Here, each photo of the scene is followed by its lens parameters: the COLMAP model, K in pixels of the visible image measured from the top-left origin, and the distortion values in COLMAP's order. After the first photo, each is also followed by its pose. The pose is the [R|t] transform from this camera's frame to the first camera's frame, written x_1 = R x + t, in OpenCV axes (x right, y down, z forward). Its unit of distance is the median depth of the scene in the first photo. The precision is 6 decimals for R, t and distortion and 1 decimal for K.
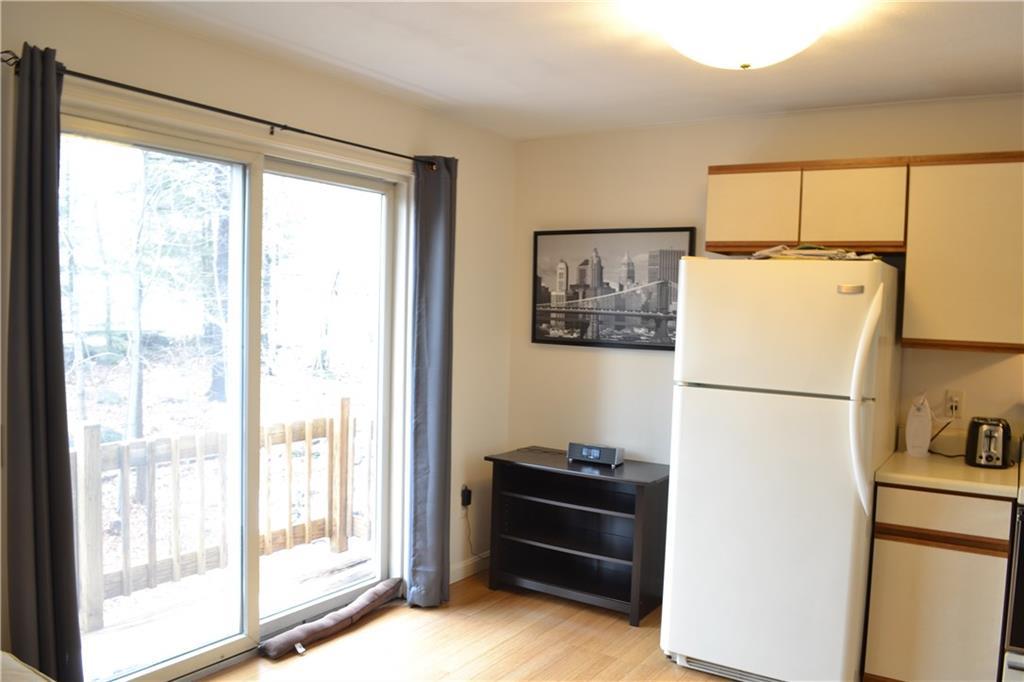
lens RADIAL K [[822.2, 0, 514.9], [0, 822.2, 346.6], [0, 0, 1]] dist [-0.088169, 0.011526]
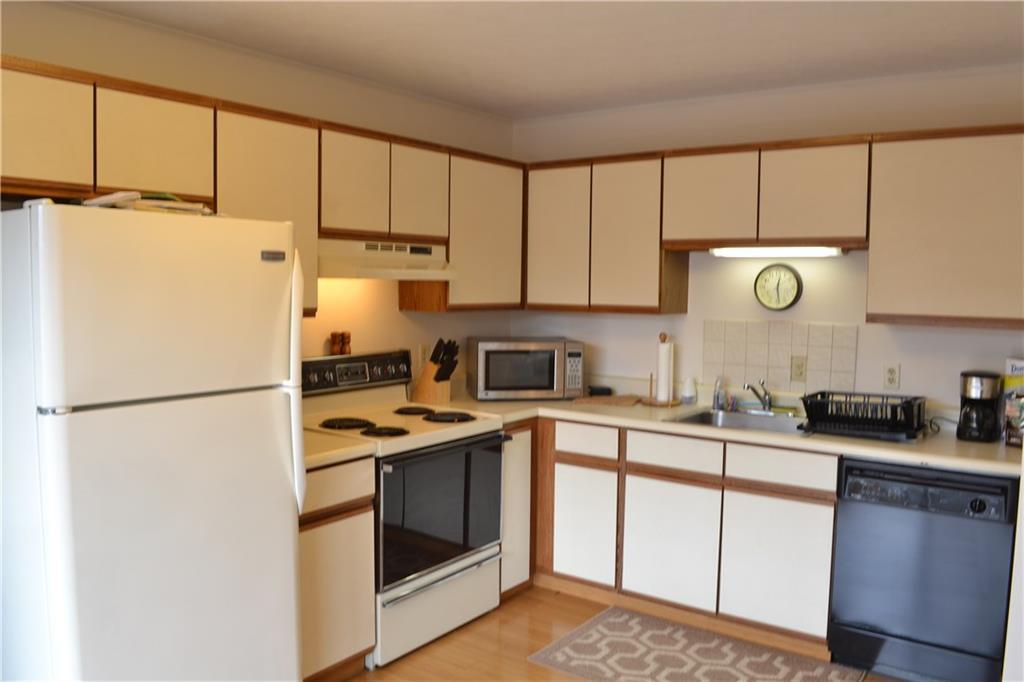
lens RADIAL K [[822.2, 0, 511.0], [0, 822.2, 342.8], [0, 0, 1]] dist [-0.088169, 0.011526]
pose [[0.068230, -0.106018, 0.992021, -0.348091], [0.048448, 0.993517, 0.102846, -0.047999], [-0.996493, 0.041044, 0.072924, 0.600995]]
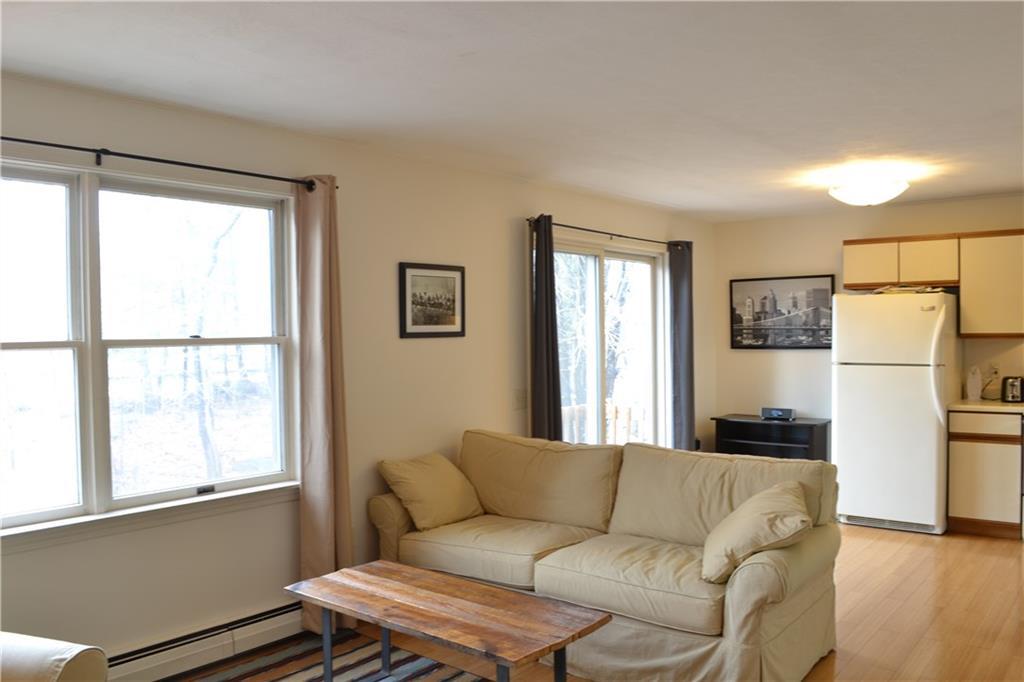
lens RADIAL K [[822.2, 0, 508.6], [0, 822.2, 346.1], [0, 0, 1]] dist [-0.088169, 0.011526]
pose [[0.992360, -0.039433, -0.116904, -0.301325], [0.035031, 0.998606, -0.039475, 0.050649], [0.118297, 0.035078, 0.992358, -0.856824]]
